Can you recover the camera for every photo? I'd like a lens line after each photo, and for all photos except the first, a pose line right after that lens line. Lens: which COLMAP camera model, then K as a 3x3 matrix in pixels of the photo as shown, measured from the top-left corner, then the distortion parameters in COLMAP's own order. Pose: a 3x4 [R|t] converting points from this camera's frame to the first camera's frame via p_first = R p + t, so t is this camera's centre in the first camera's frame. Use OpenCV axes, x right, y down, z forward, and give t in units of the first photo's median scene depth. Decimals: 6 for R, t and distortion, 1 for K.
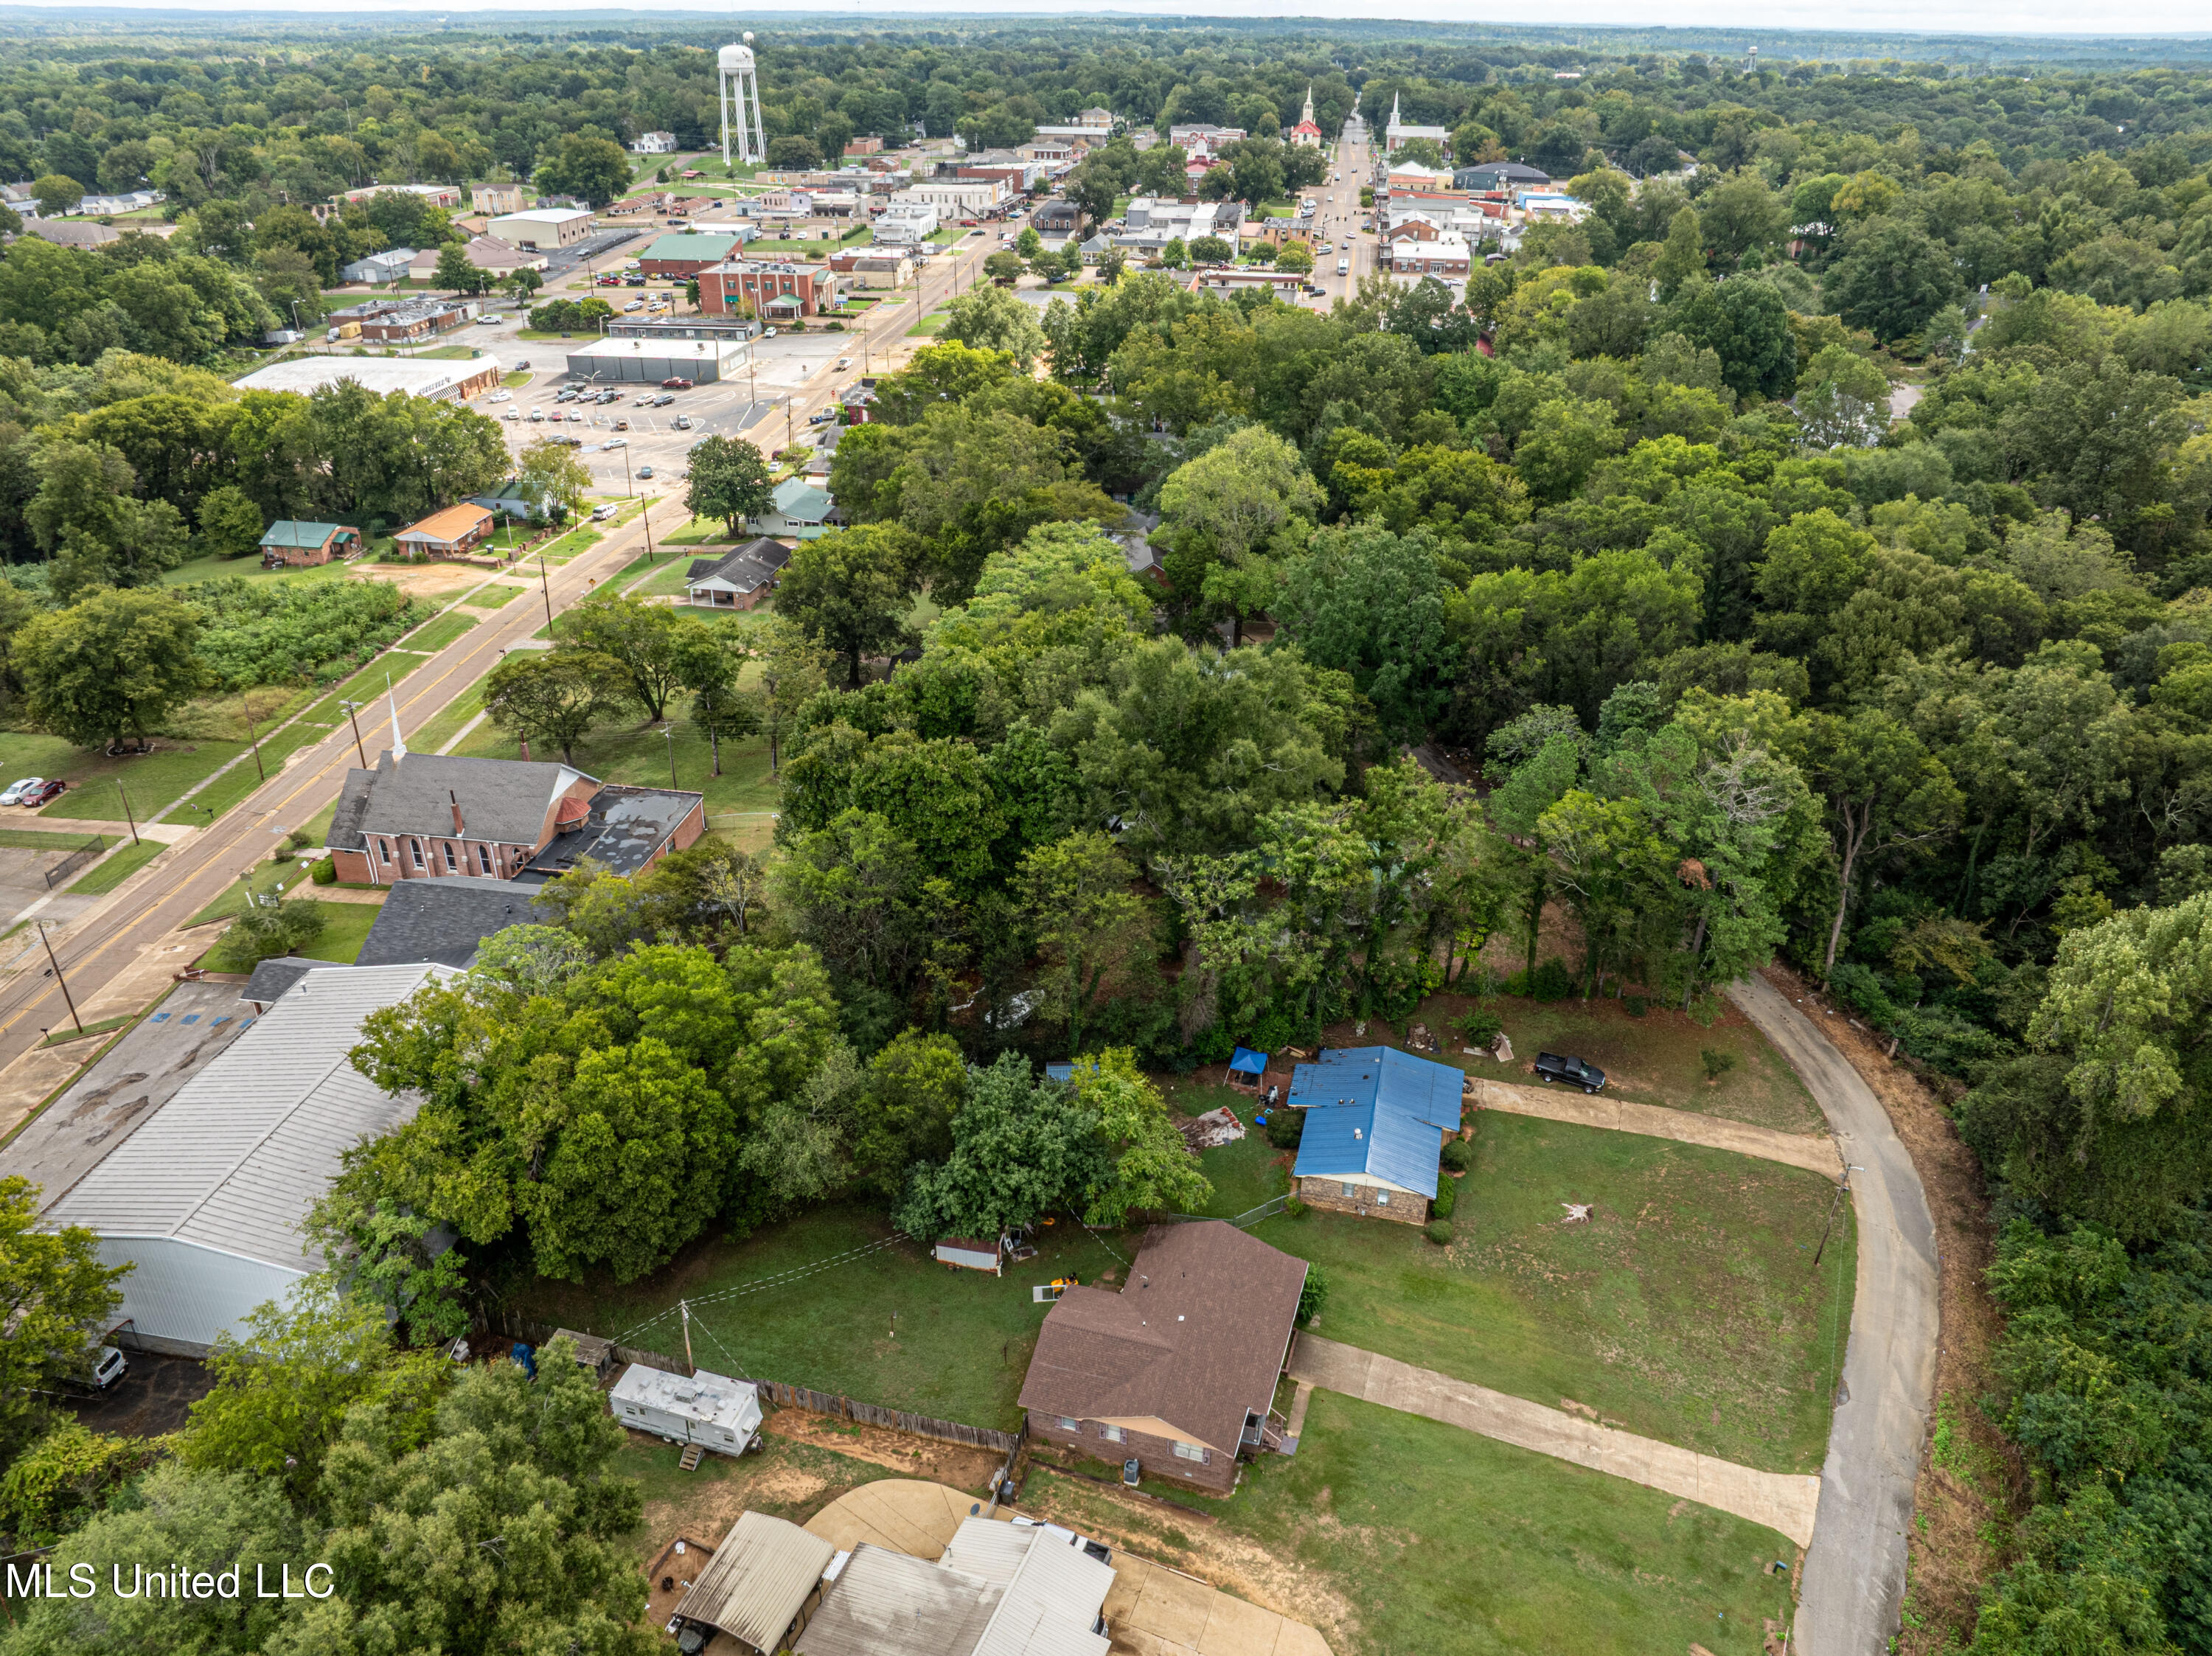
lens RADIAL K [[1557.4, 0, 1099.3], [0, 1557.4, 836.9], [0, 0, 1]] dist [-0.044703, 0.002918]
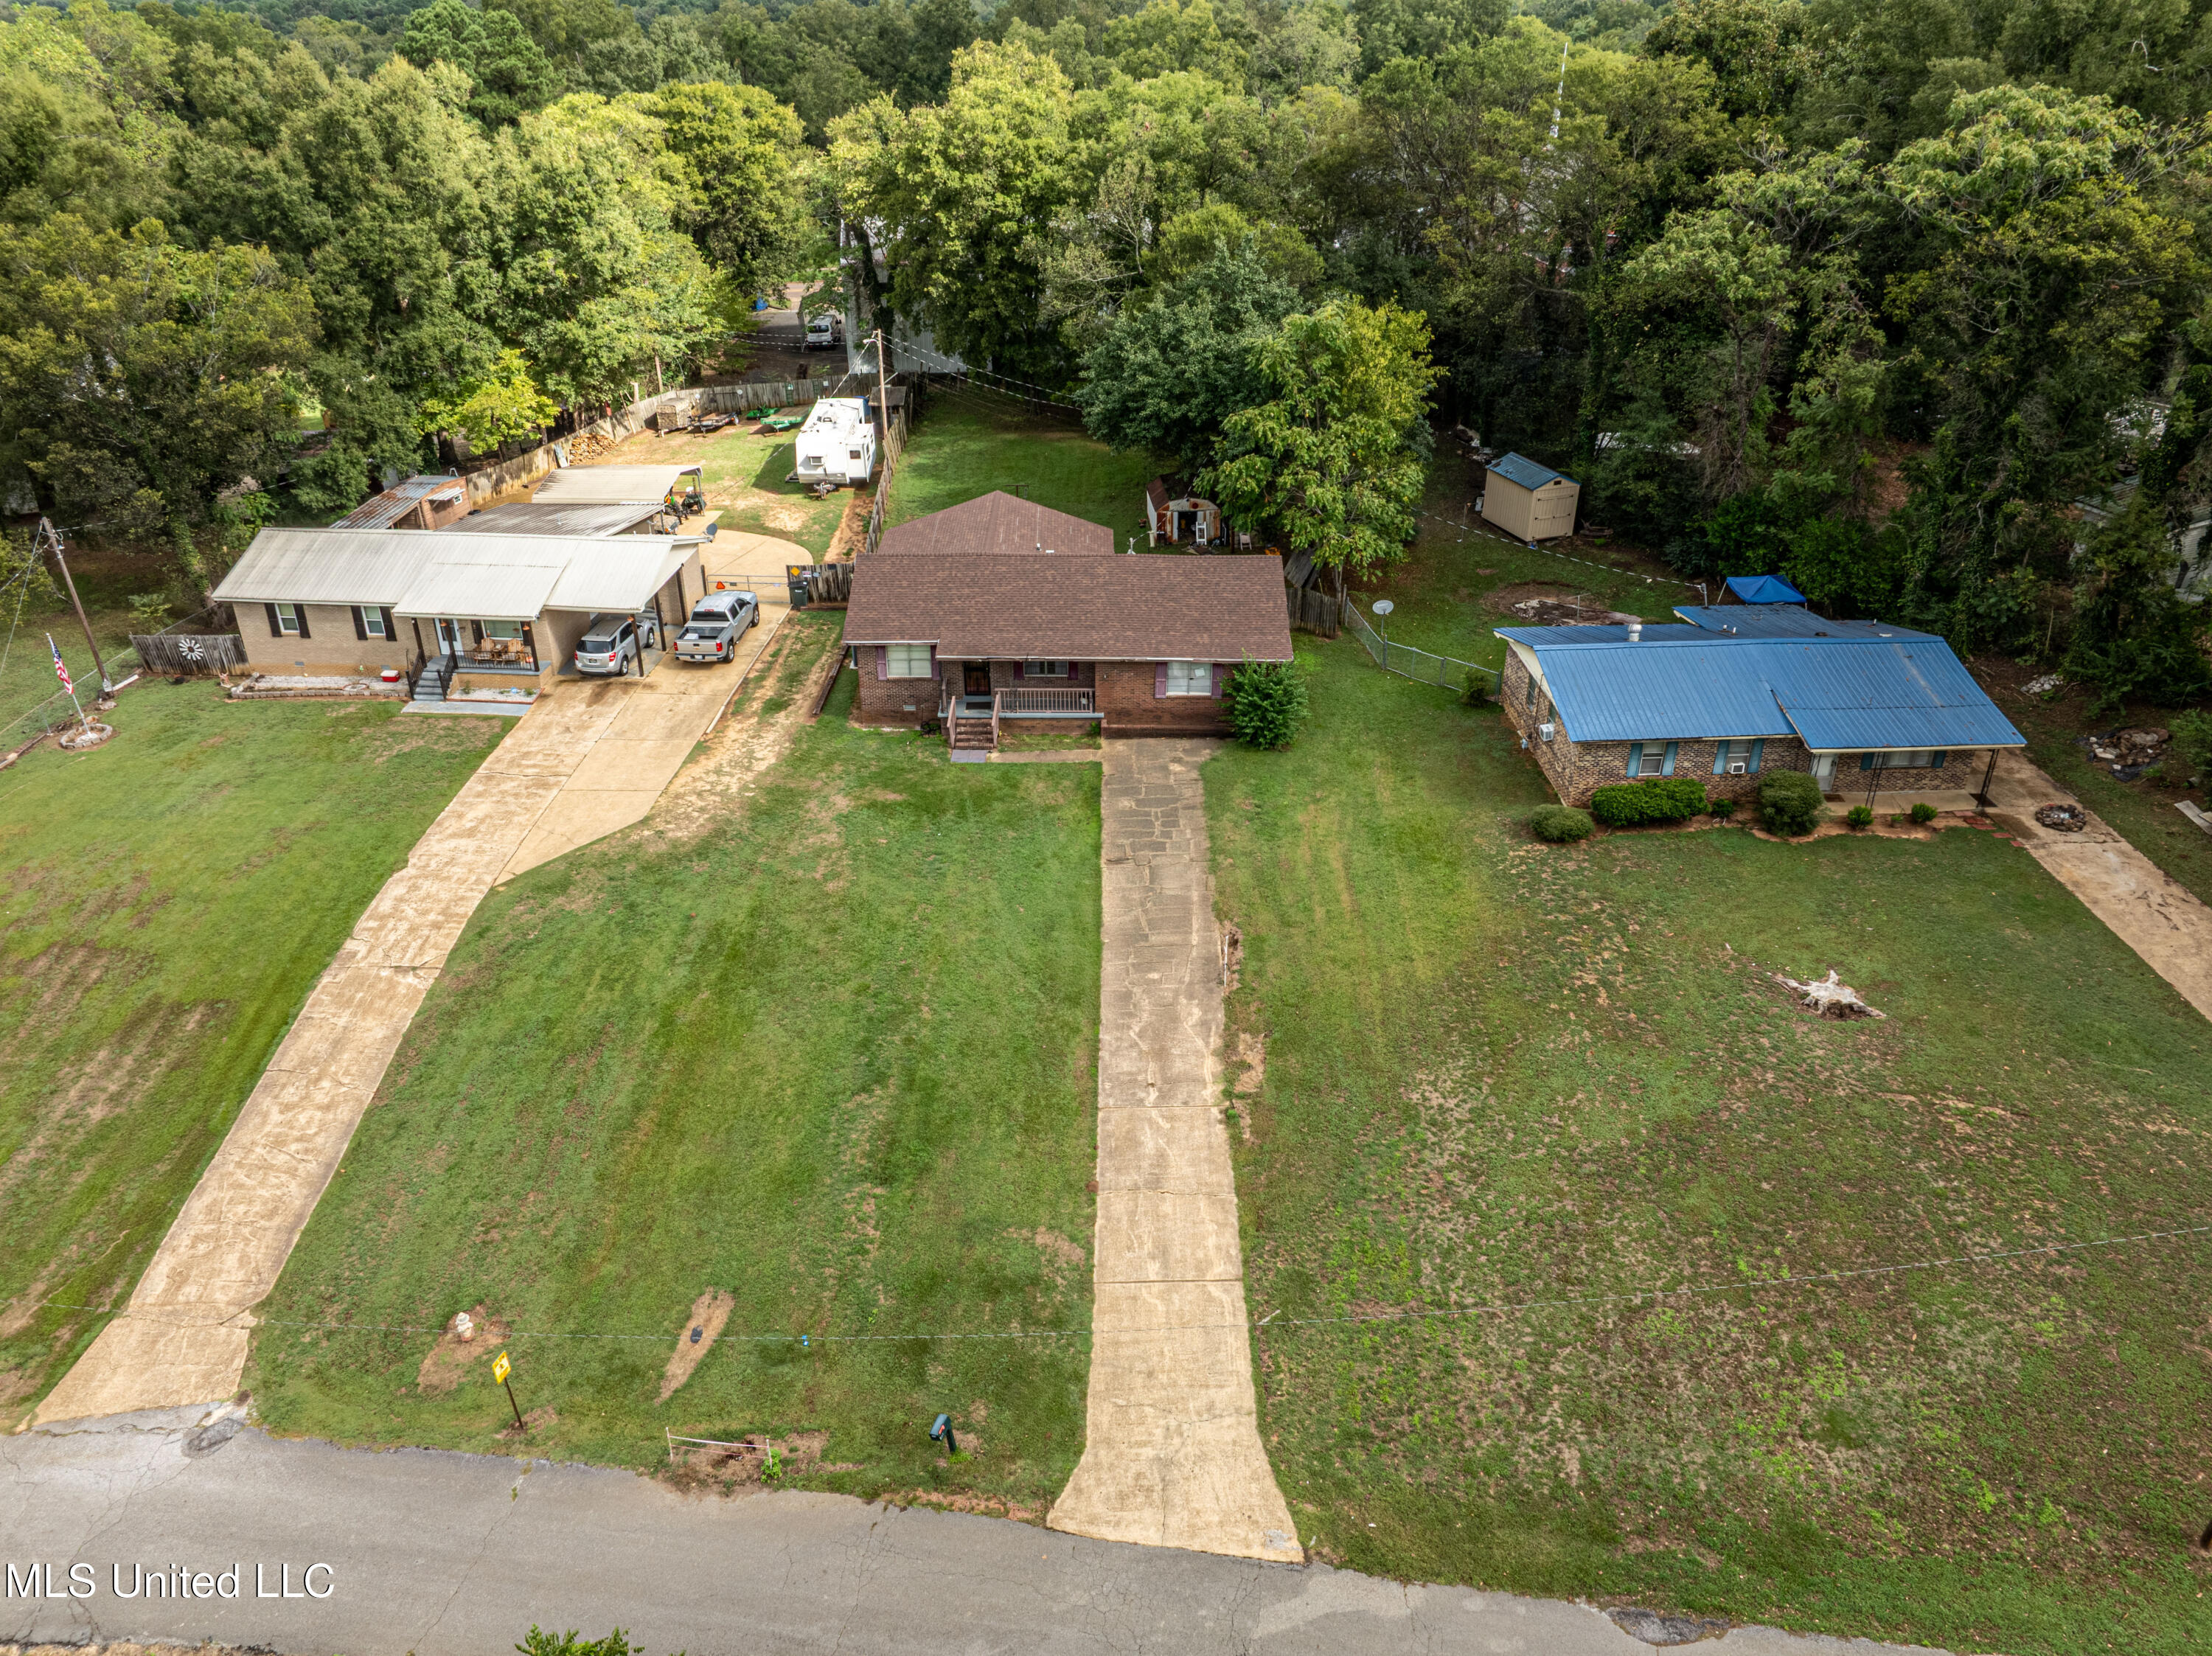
lens RADIAL K [[1565.8, 0, 1120.2], [0, 1565.8, 814.2], [0, 0, 1]] dist [-0.046383, 0.002843]
pose [[0.295022, 0.455227, -0.840077, 0.276928], [-0.453929, 0.840433, 0.296008, 0.080887], [0.840780, 0.294006, 0.454587, 0.313984]]
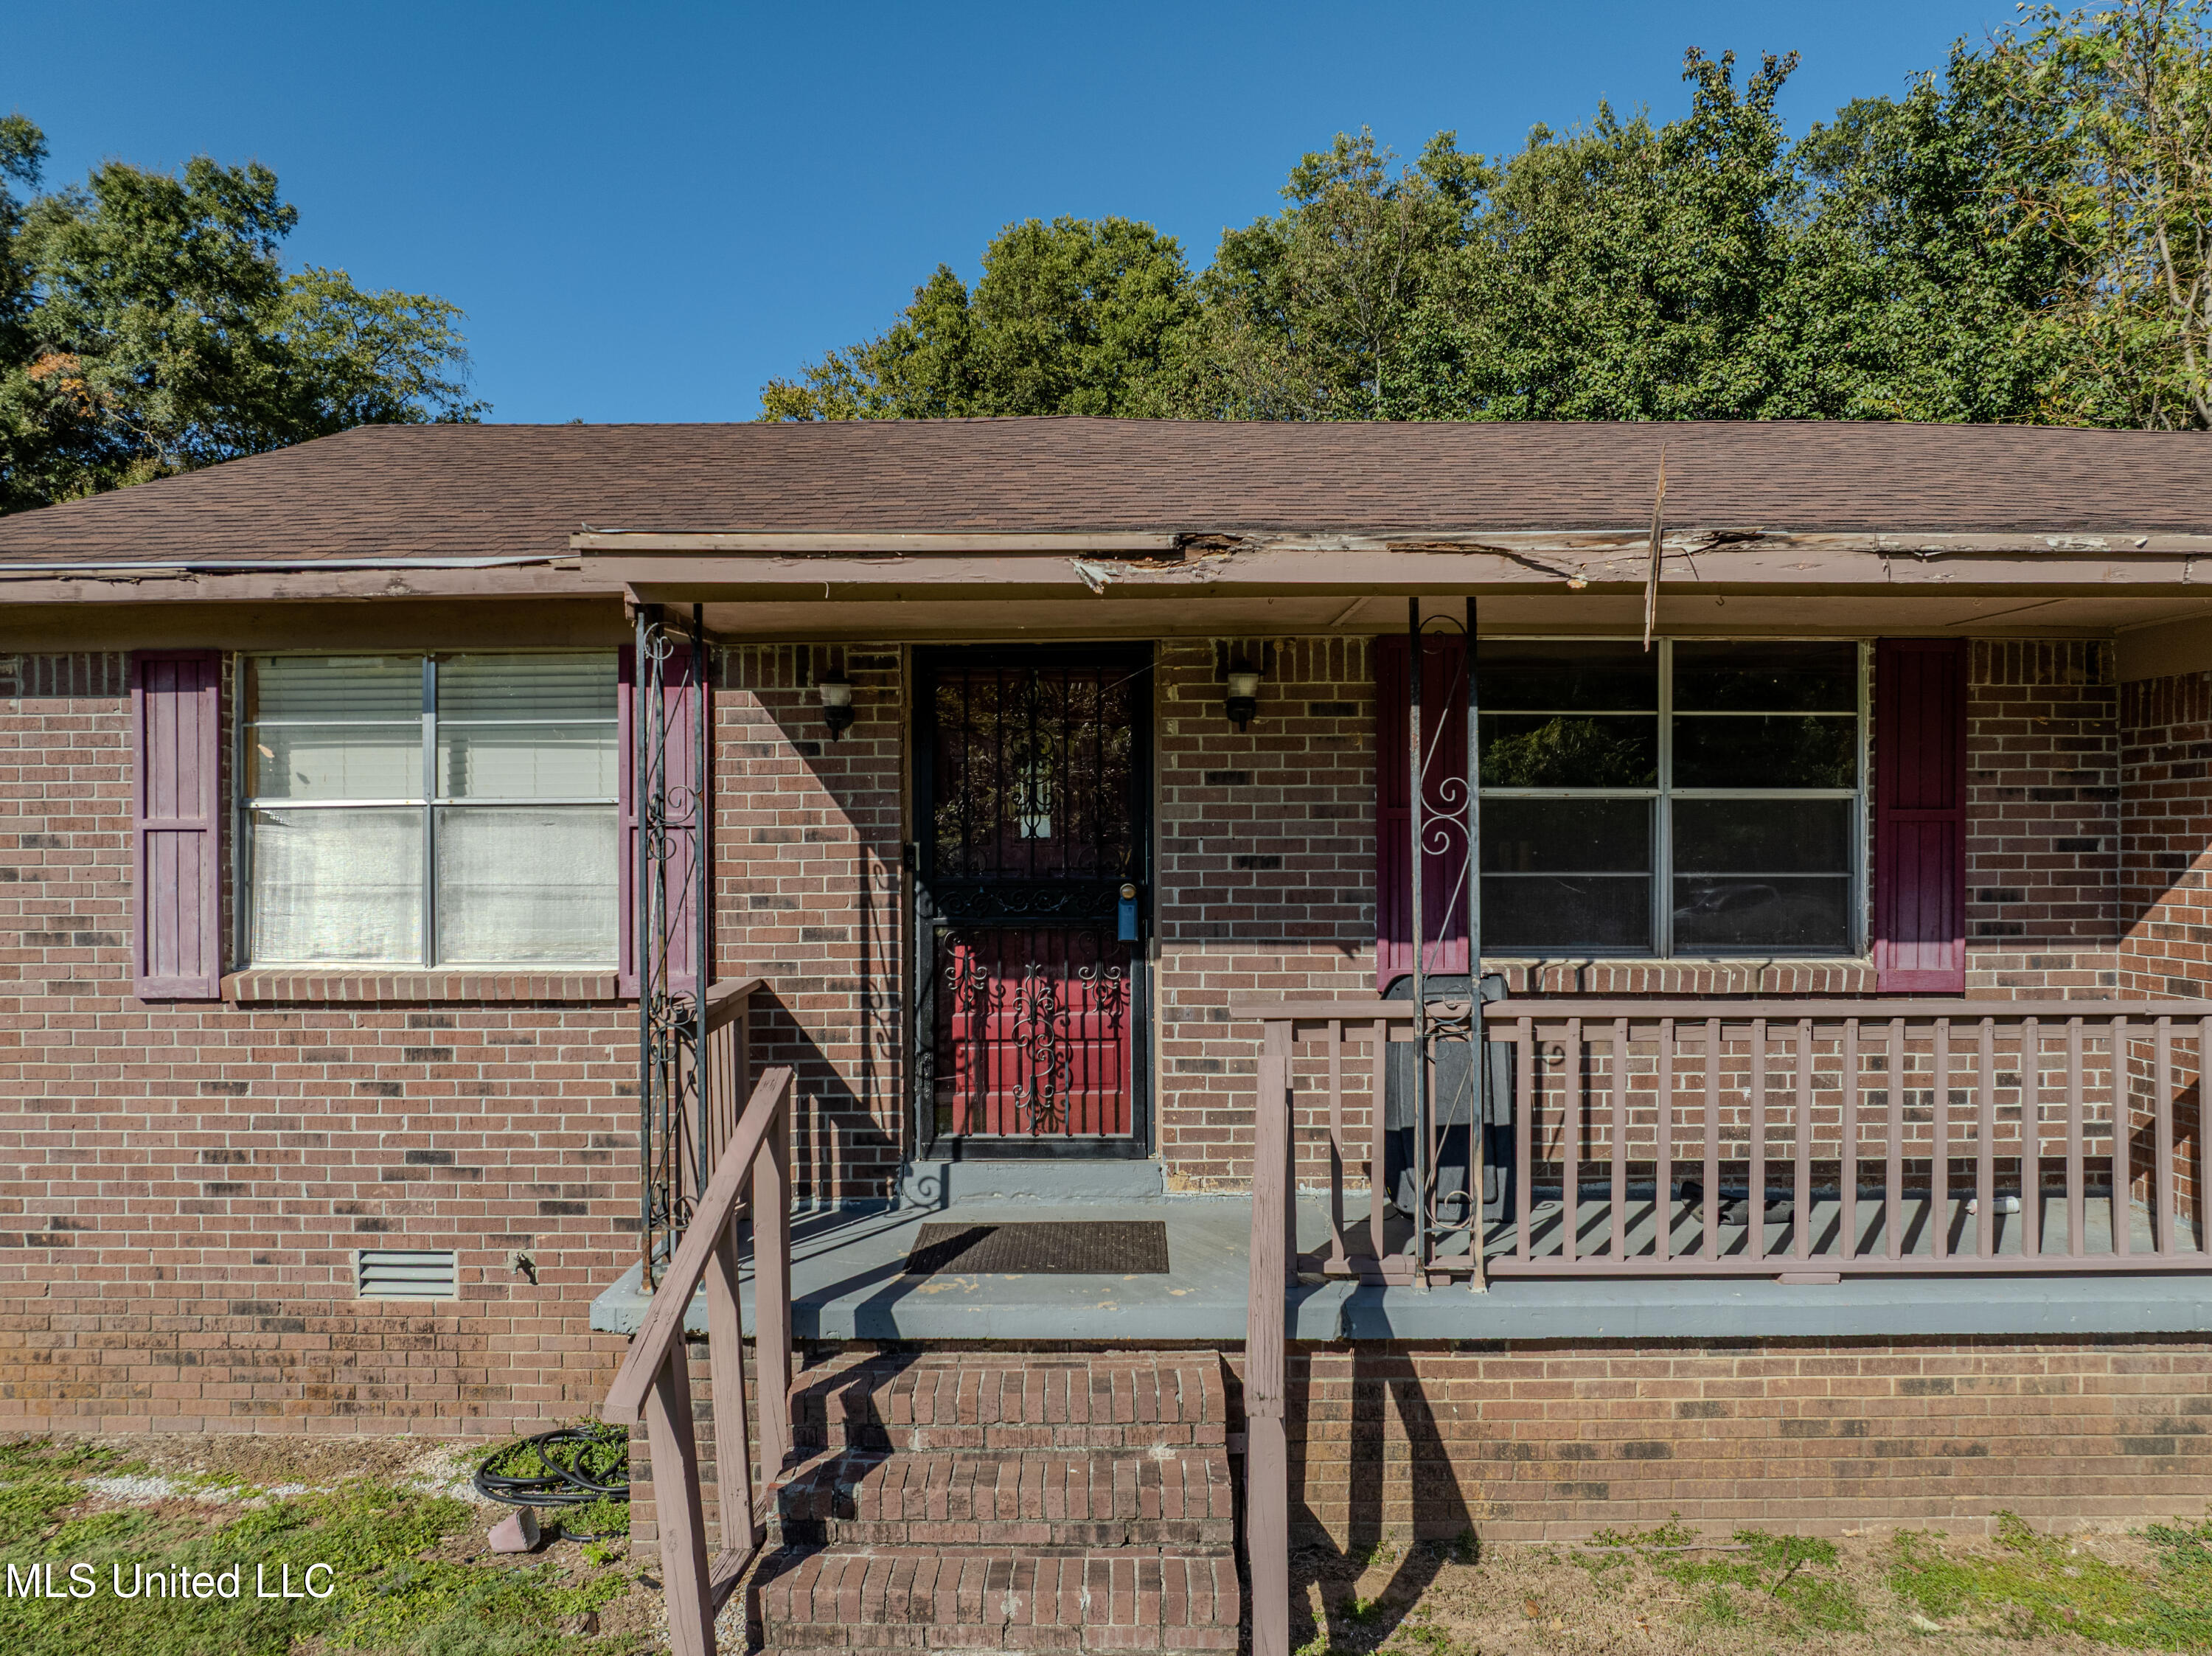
lens RADIAL K [[1561.6, 0, 1099.6], [0, 1561.6, 822.6], [0, 0, 1]] dist [-0.059547, 0.040305]
pose [[0.276162, -0.006774, -0.961087, 0.065508], [-0.450757, 0.882266, -0.135740, 0.151449], [0.848854, 0.470703, 0.240595, 0.399523]]
